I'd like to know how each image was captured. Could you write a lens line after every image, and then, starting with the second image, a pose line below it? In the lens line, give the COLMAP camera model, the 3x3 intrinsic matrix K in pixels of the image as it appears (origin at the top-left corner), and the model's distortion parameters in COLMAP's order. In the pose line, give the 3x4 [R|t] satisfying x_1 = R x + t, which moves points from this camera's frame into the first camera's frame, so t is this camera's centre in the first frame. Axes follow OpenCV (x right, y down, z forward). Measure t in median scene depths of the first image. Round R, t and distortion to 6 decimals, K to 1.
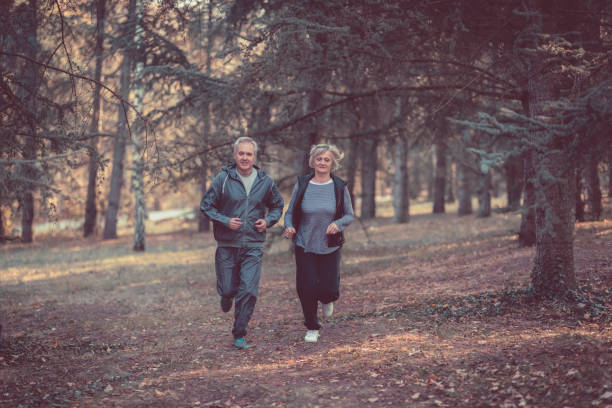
lens RADIAL K [[1500.4, 0, 305.8], [0, 1500.4, 218.0], [0, 0, 1]] dist [0.006474, 0.171989]
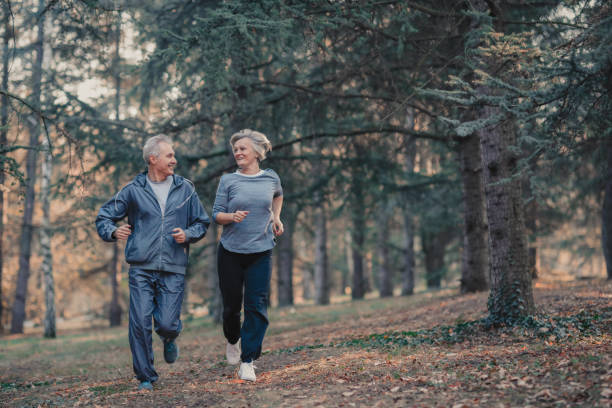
lens RADIAL K [[1494.7, 0, 306.0], [0, 1494.7, 204.0], [0, 0, 1]] dist [-0.056660, 0.629289]
pose [[0.997284, -0.023697, 0.069739, -0.025860], [0.030325, 0.994961, -0.095570, 0.063296], [-0.067122, 0.097425, 0.992977, 0.081843]]
